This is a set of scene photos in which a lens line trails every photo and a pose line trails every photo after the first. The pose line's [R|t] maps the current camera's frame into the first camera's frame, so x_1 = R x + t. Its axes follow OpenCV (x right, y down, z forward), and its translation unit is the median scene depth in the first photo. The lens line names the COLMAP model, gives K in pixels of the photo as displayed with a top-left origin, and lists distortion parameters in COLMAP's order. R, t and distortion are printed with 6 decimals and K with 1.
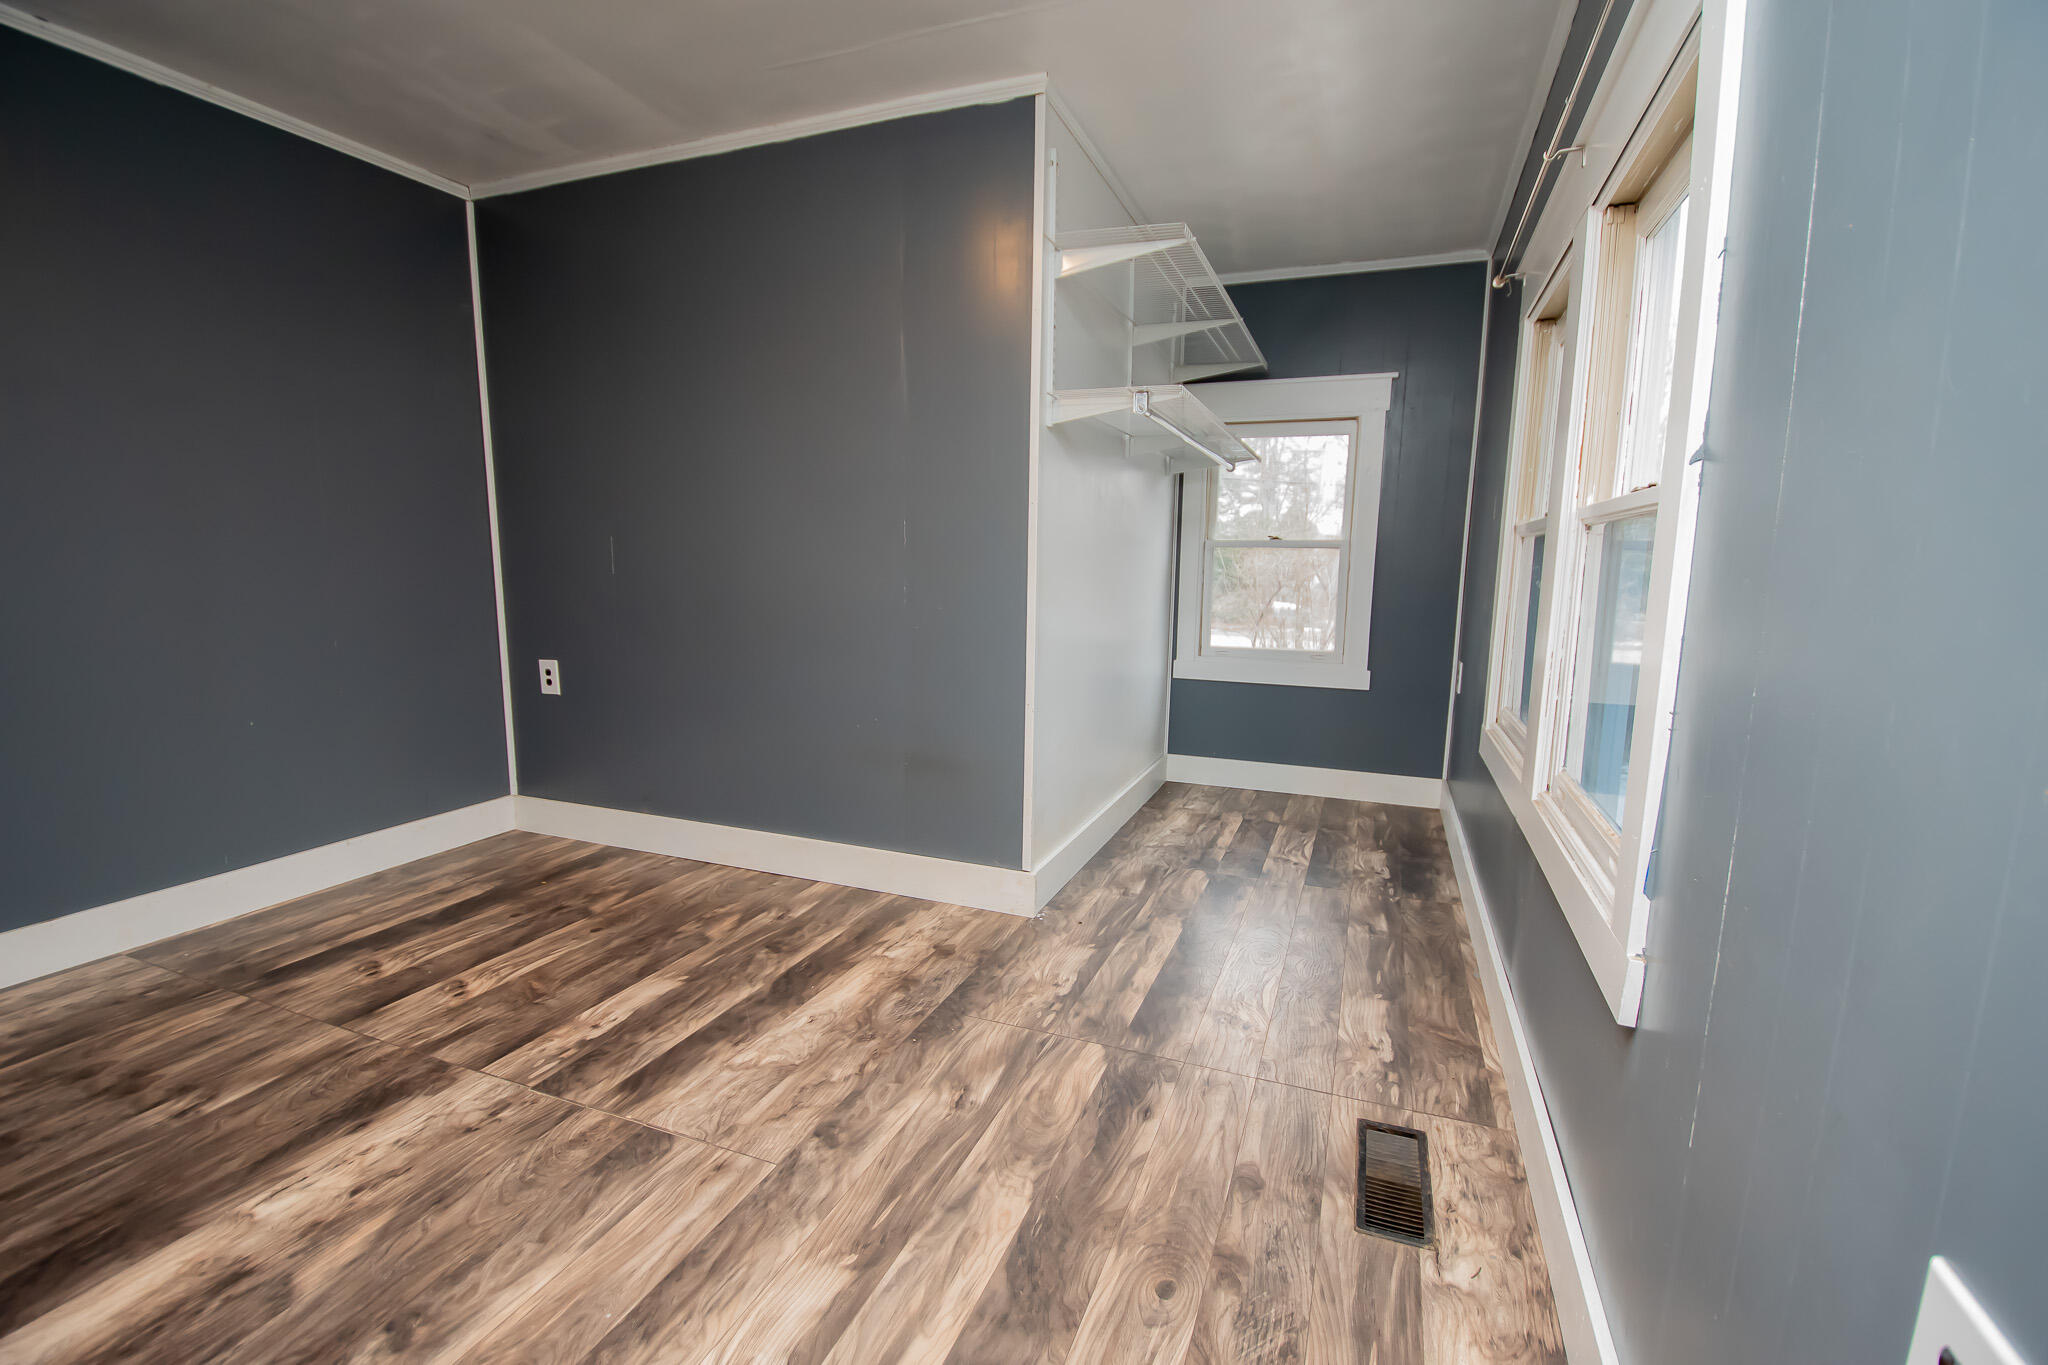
lens RADIAL K [[879.8, 0, 1020.1], [0, 879.8, 704.5], [0, 0, 1]] dist [0.001977, -0.013154]
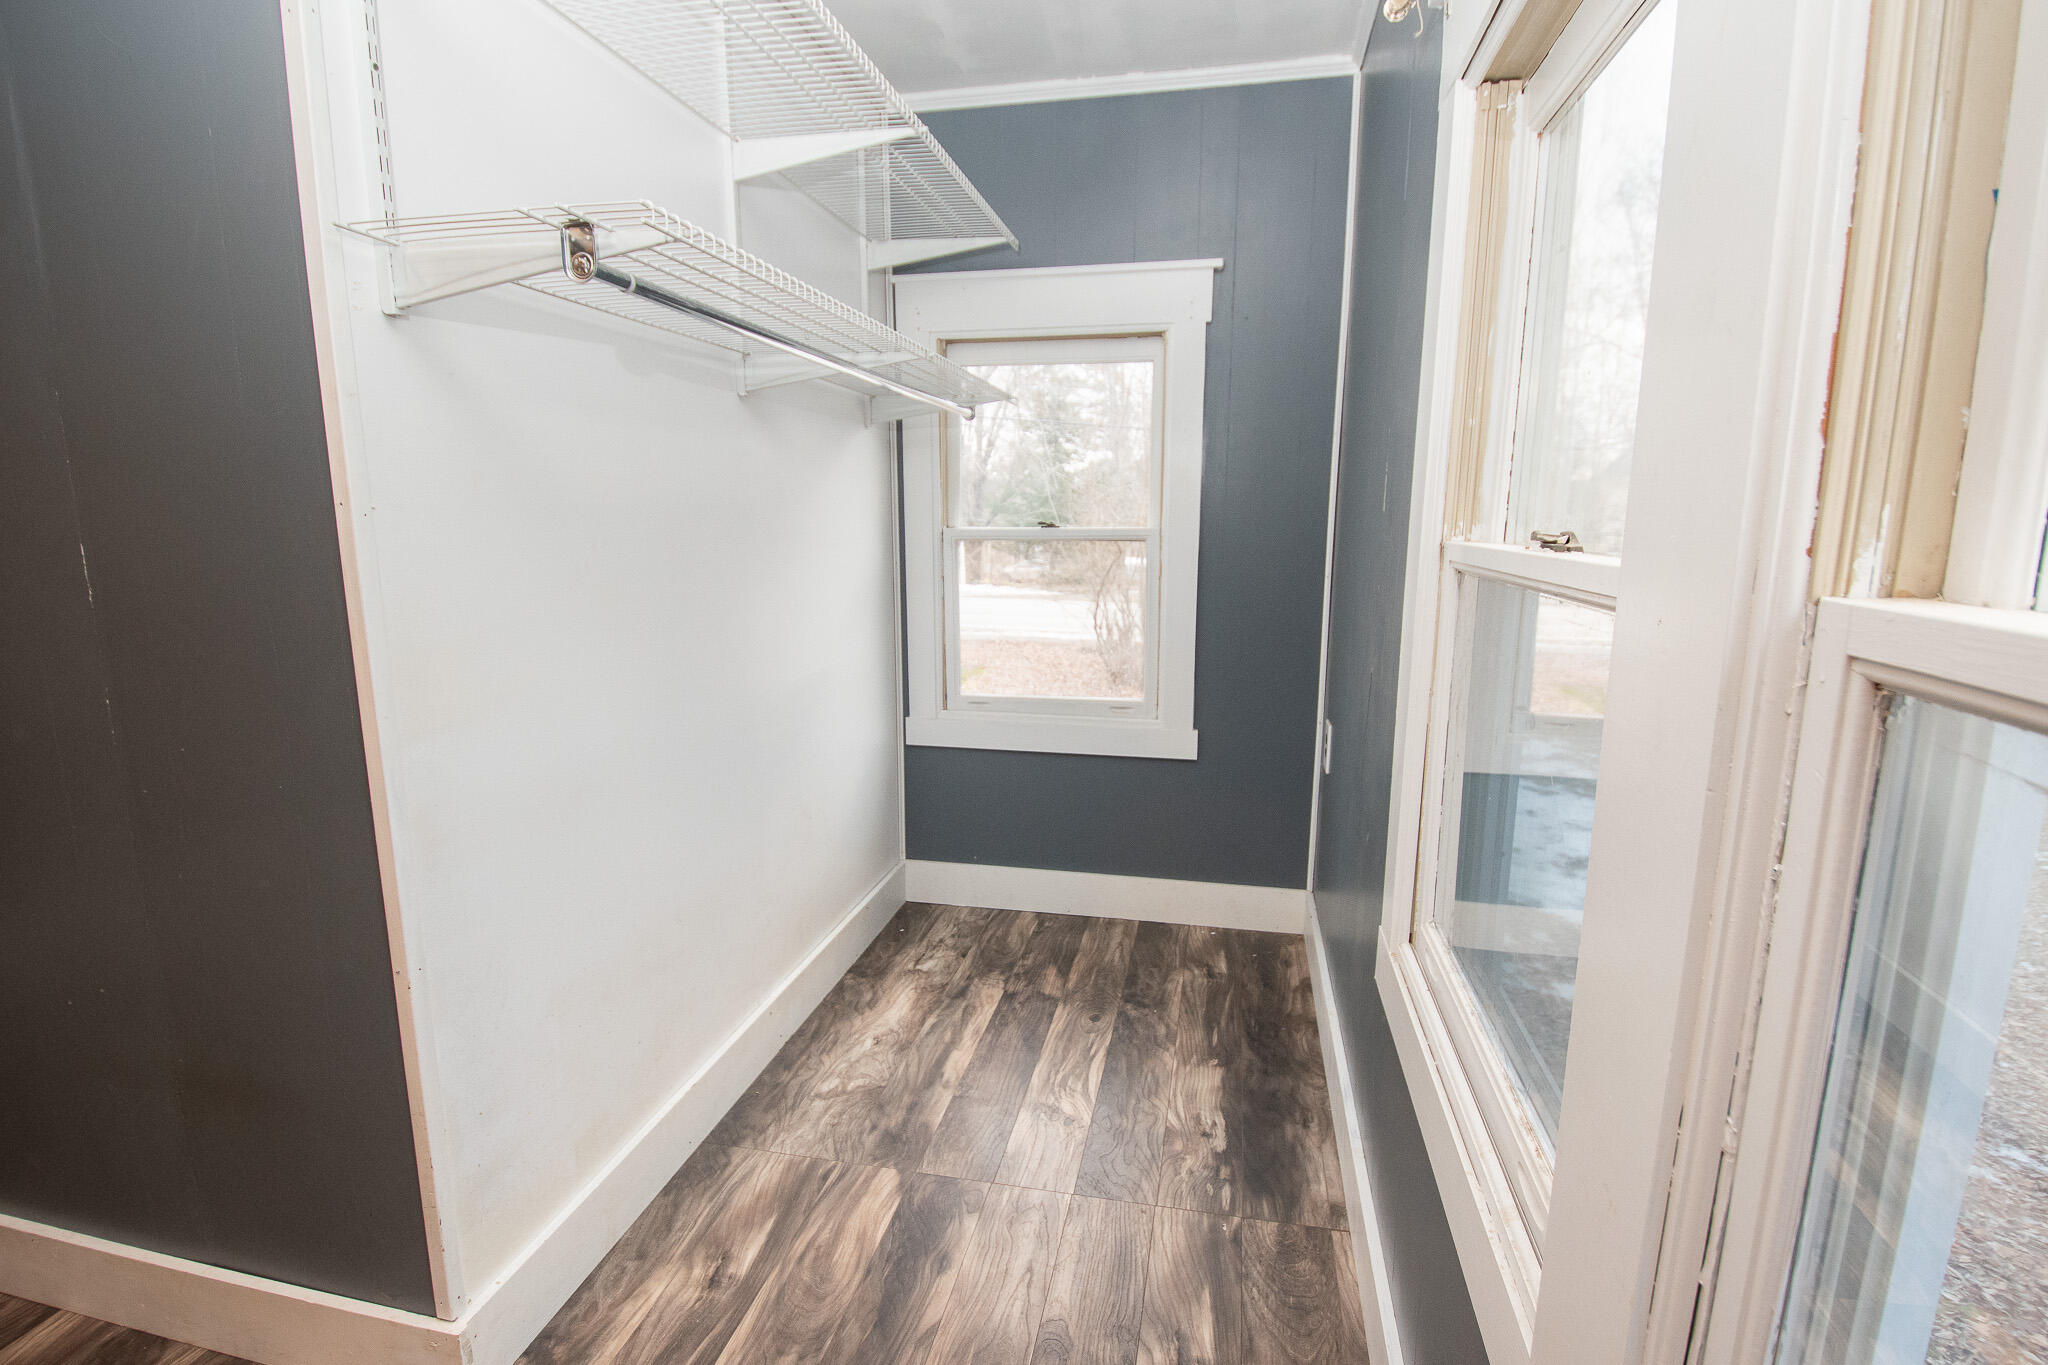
lens RADIAL K [[893.8, 0, 1041.7], [0, 893.8, 690.0], [0, 0, 1]] dist [0.018556, -0.007388]
pose [[0.985914, -0.047476, 0.160372, 0.208978], [0.041064, 0.998228, 0.043061, -0.116913], [-0.162133, -0.035869, 0.986117, 0.426911]]
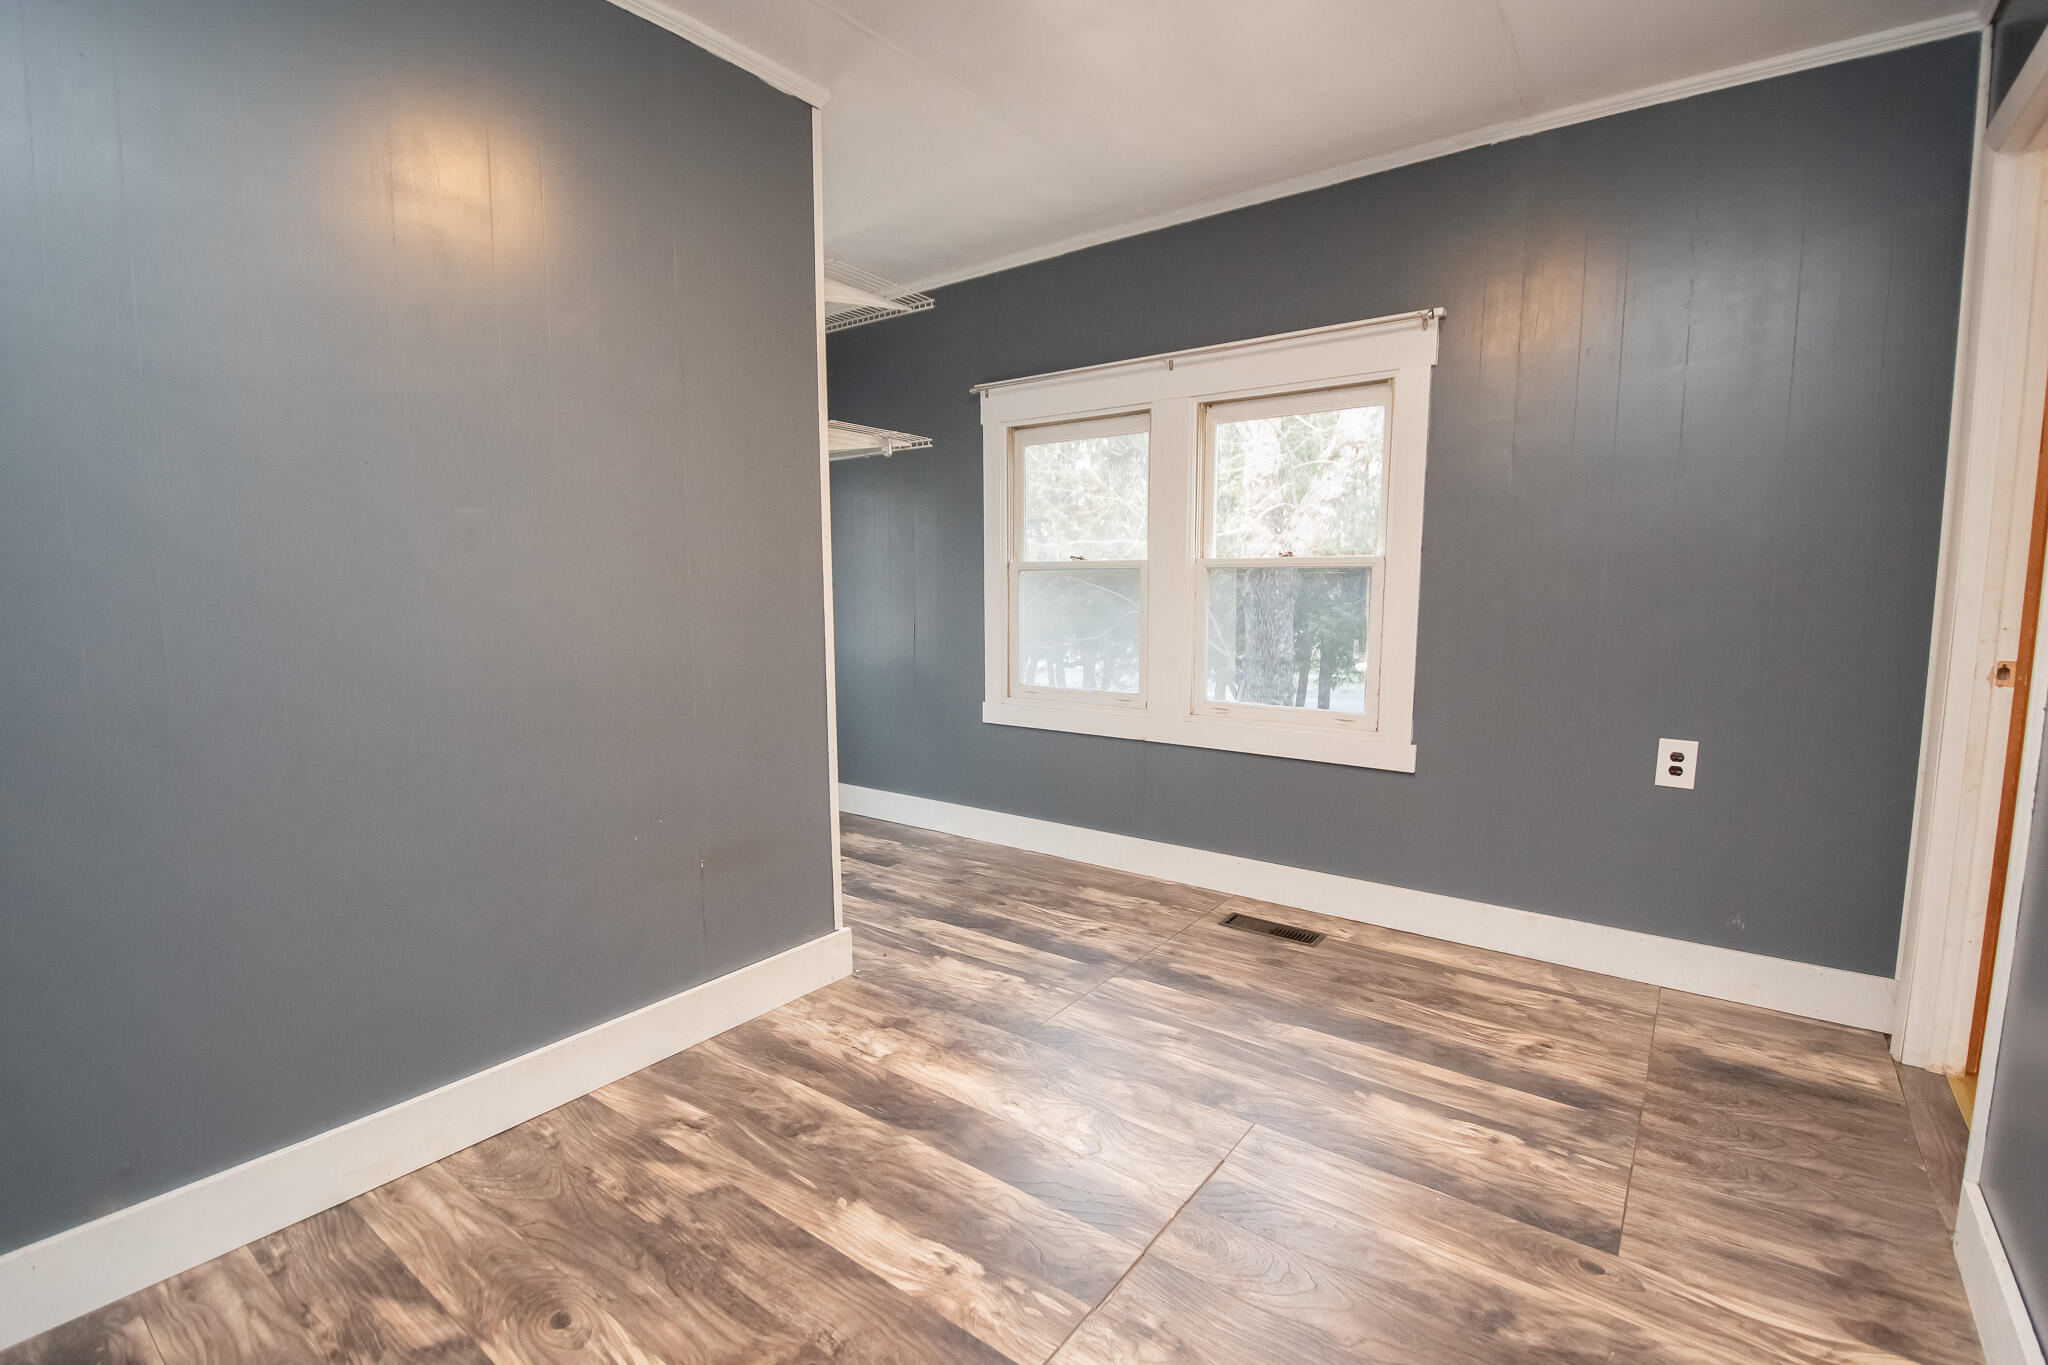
lens RADIAL K [[946.6, 0, 1024.0], [0, 946.6, 682.5], [0, 0, 1]] dist [0.018306, -0.030093]
pose [[0.269910, -0.125040, 0.954732, -0.692220], [0.174967, 0.981394, 0.079067, -0.085511], [-0.946855, 0.145706, 0.286766, 0.406868]]
